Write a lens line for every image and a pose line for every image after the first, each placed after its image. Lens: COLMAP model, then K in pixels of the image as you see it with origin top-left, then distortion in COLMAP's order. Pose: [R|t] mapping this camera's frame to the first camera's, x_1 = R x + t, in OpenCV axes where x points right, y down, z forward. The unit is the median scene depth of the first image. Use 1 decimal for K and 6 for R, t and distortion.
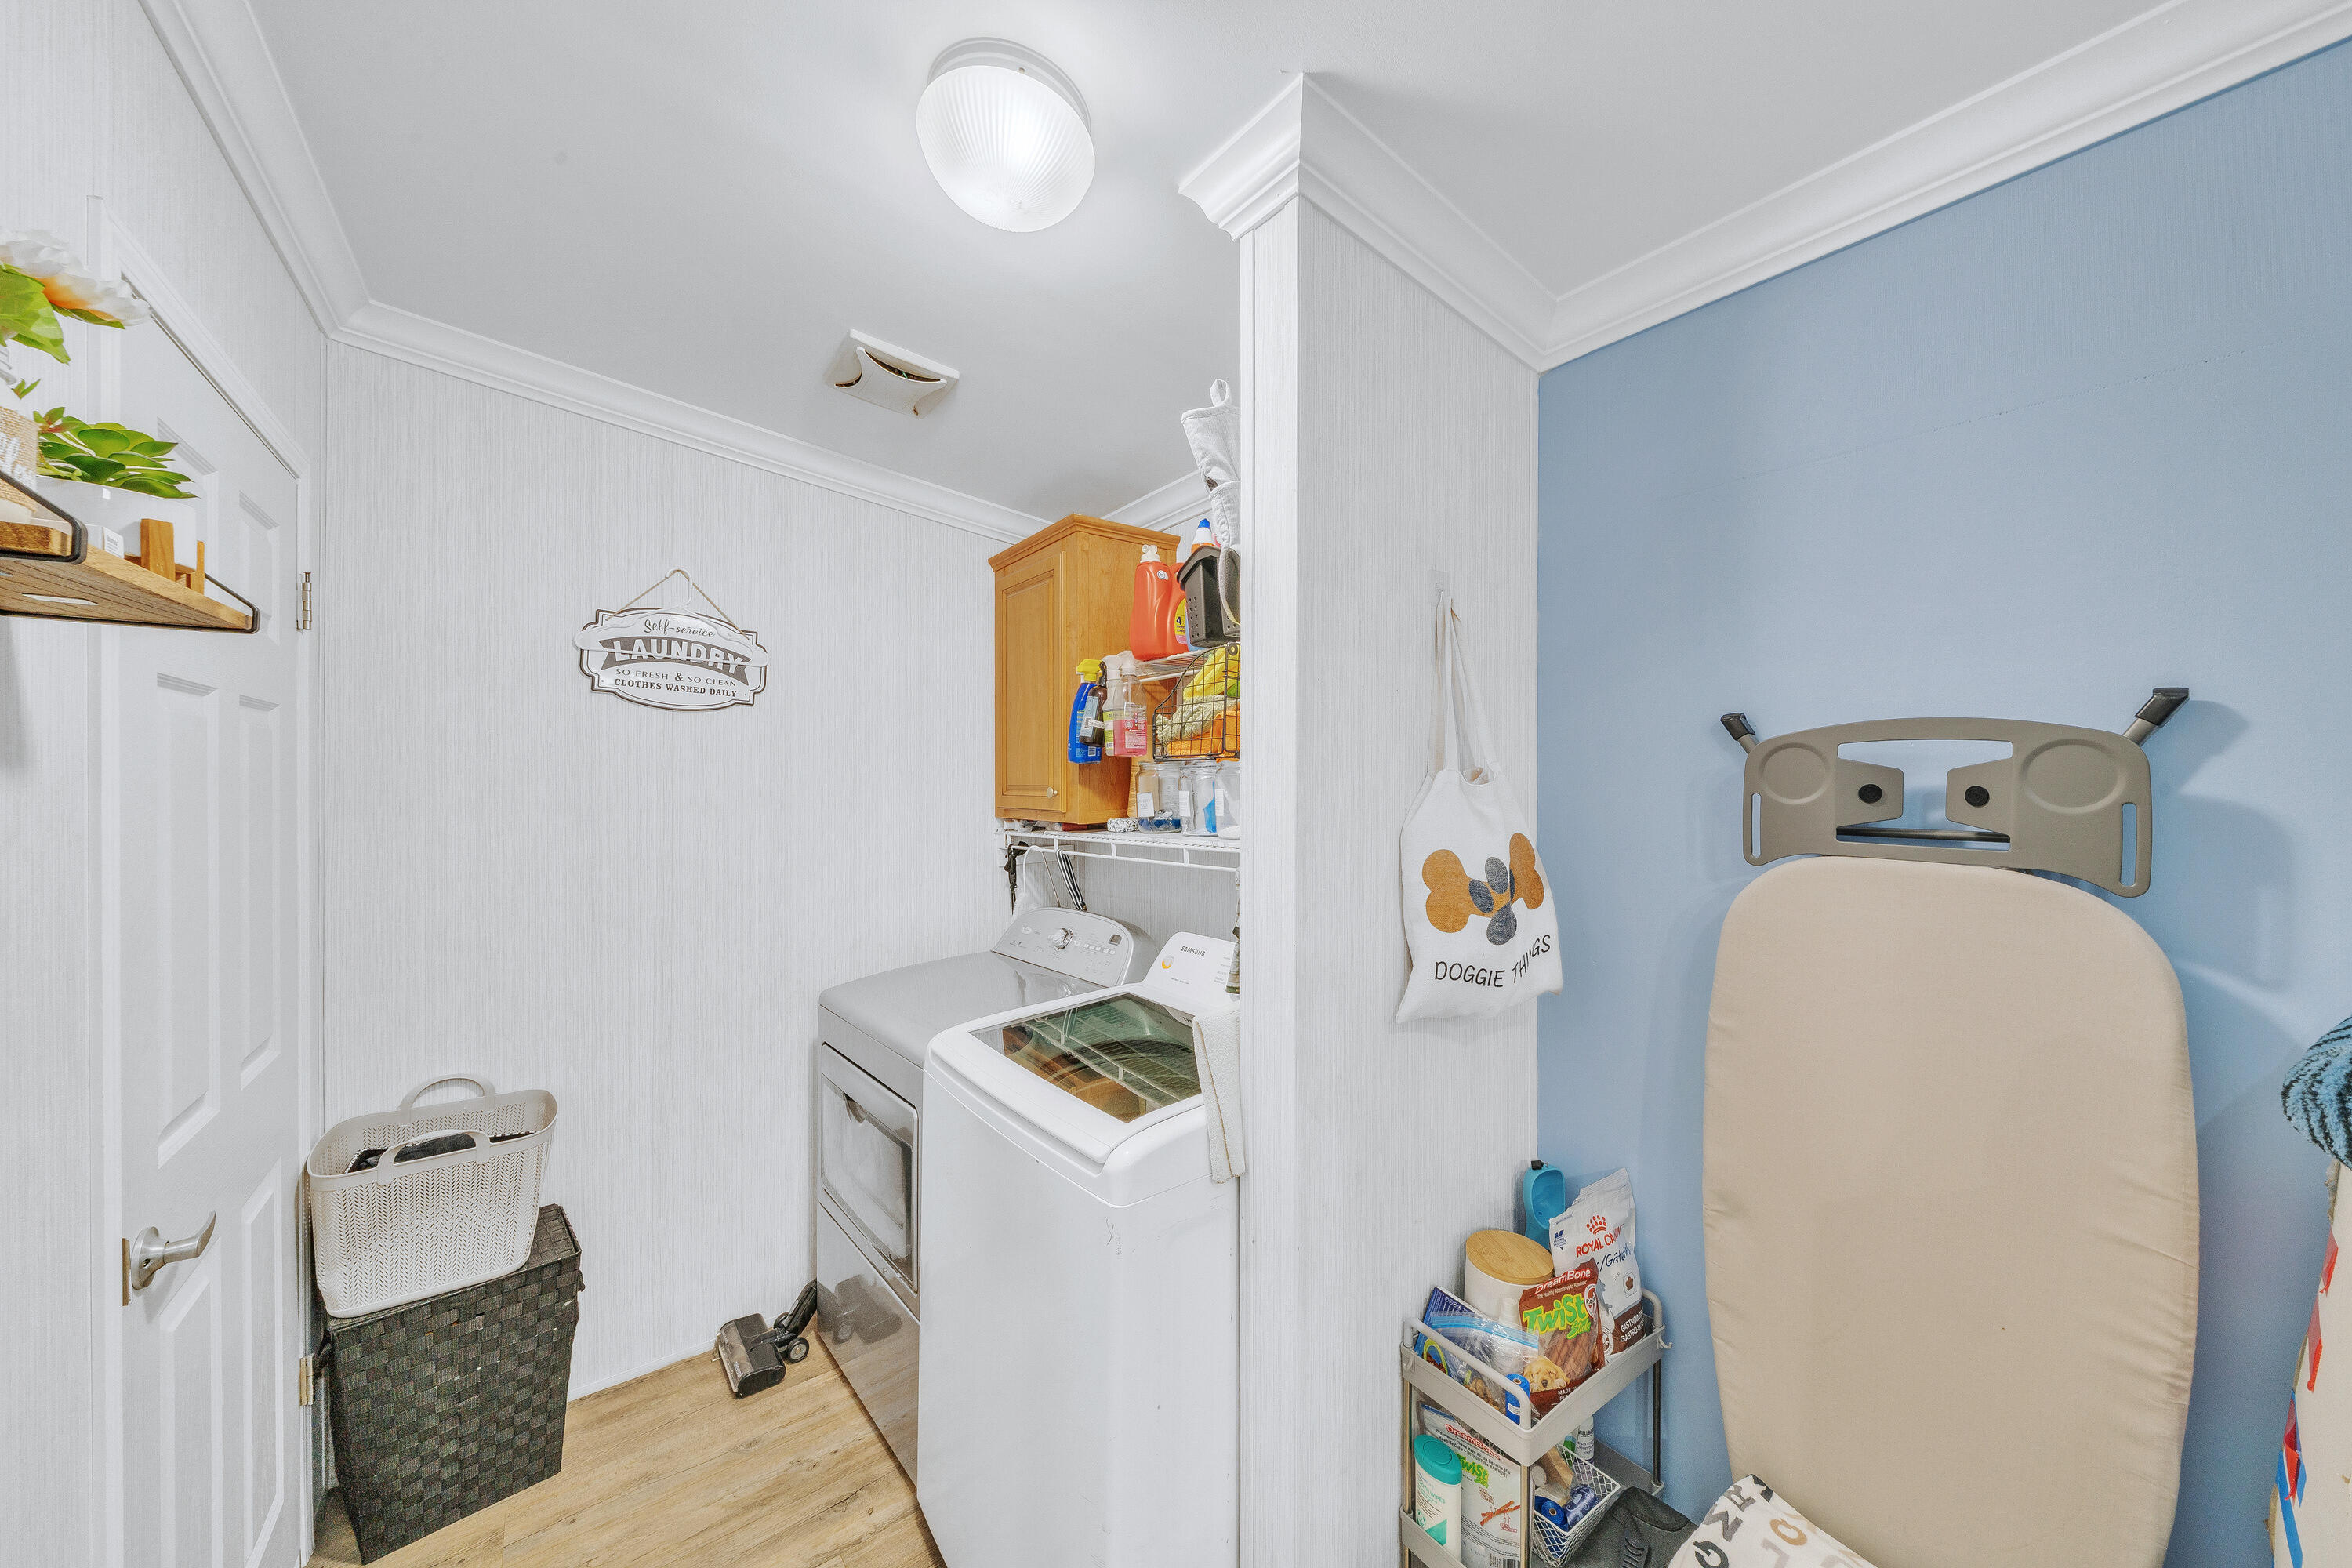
lens RADIAL K [[807.8, 0, 1189.6], [0, 807.8, 785.9], [0, 0, 1]] dist [-0.006492, 0.000446]
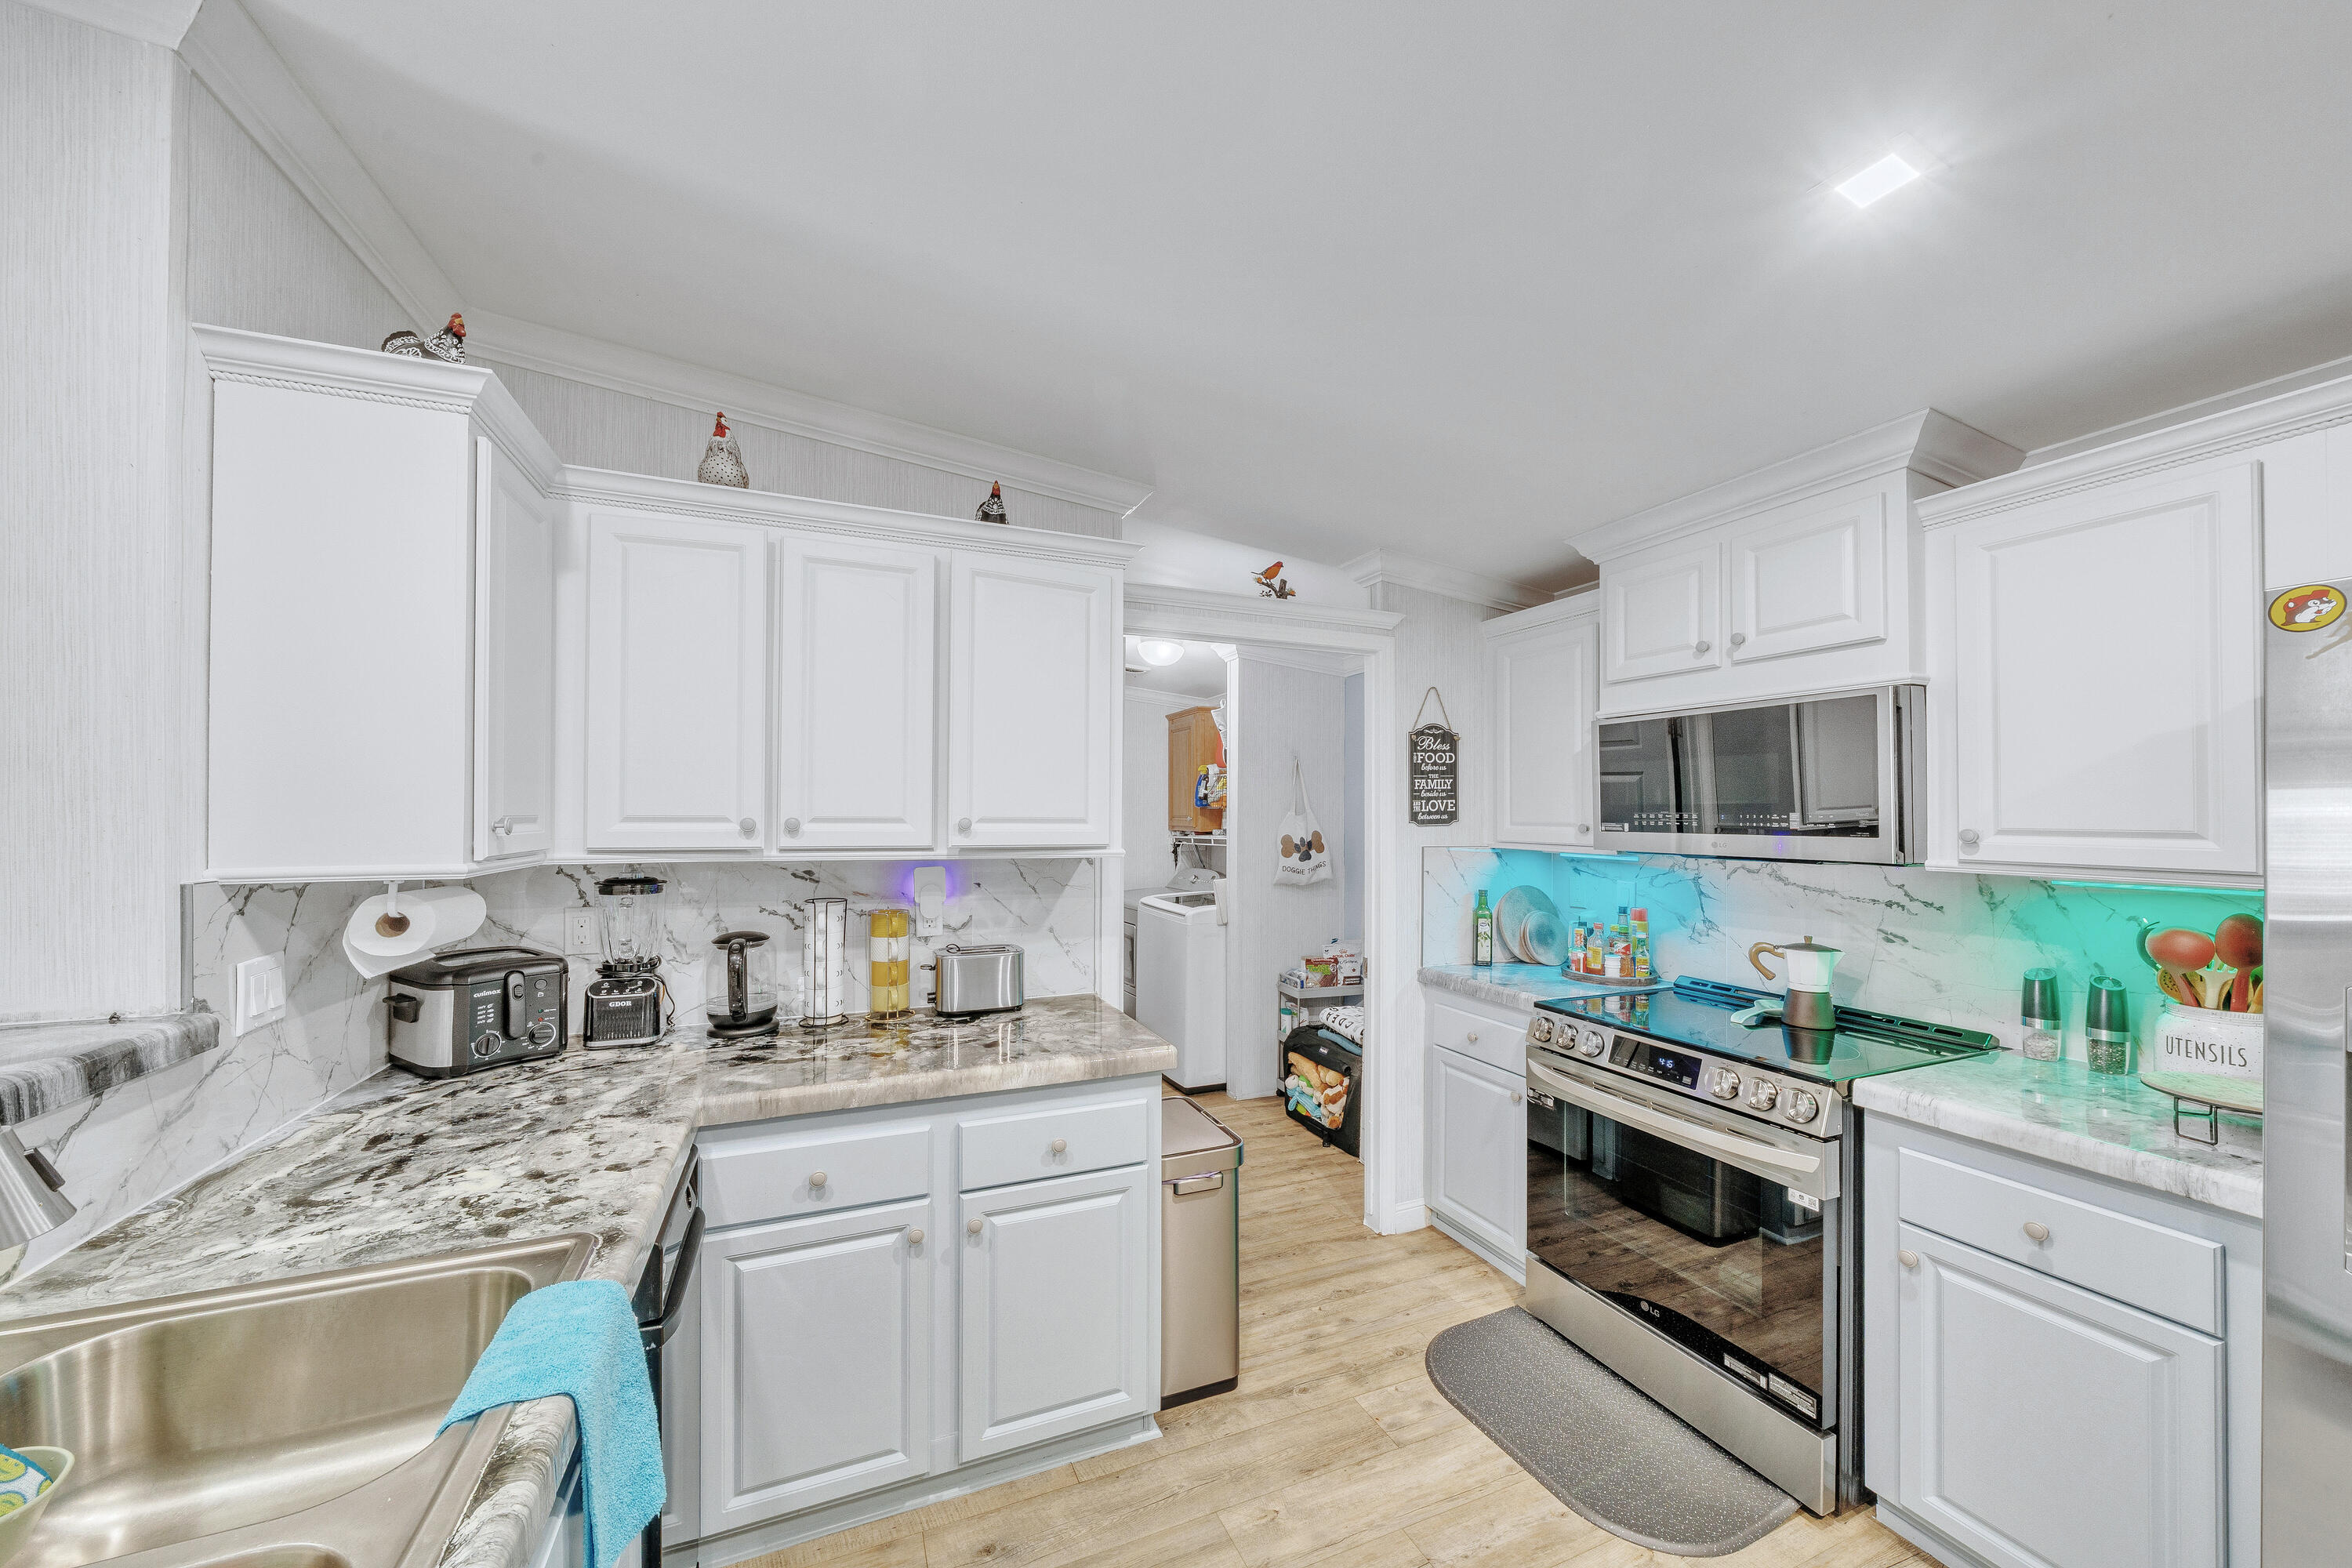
lens RADIAL K [[807.8, 0, 1179.1], [0, 807.8, 806.1], [0, 0, 1]] dist [-0.006492, 0.000446]
pose [[0.967445, -0.005467, -0.253024, 0.451318], [0.001903, 0.999896, -0.014326, 0.004603], [0.253076, 0.013378, 0.967354, -1.483193]]
